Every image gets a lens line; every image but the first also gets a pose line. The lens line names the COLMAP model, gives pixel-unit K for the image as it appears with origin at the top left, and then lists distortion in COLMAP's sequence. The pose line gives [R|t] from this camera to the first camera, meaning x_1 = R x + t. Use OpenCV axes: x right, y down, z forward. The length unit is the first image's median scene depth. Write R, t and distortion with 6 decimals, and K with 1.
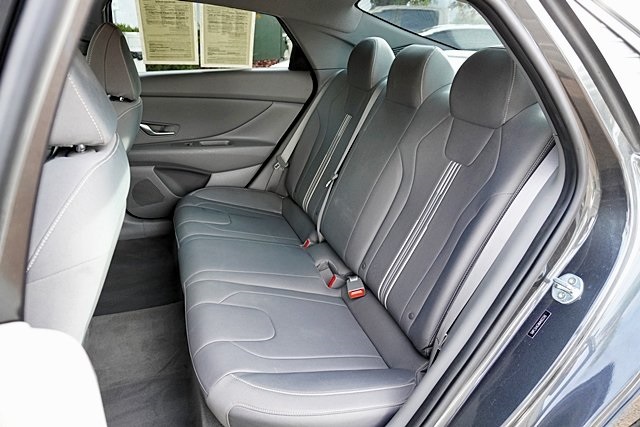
lens RADIAL K [[430.6, 0, 325.5], [0, 430.6, 208.9], [0, 0, 1]] dist [-0.040930, 0.032822]
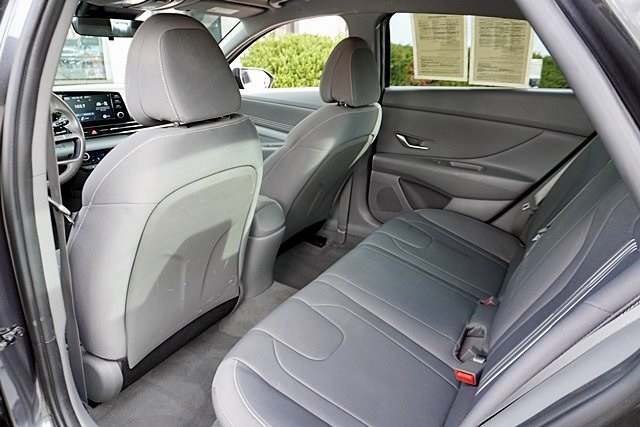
lens RADIAL K [[430.6, 0, 320.0], [0, 430.6, 213.6], [0, 0, 1]] dist [-0.040930, 0.032822]
pose [[0.620206, 0.250599, -0.743333, 0.275688], [-0.287445, 0.954290, 0.081887, -0.044502], [0.729876, 0.162881, 0.663890, 0.188174]]
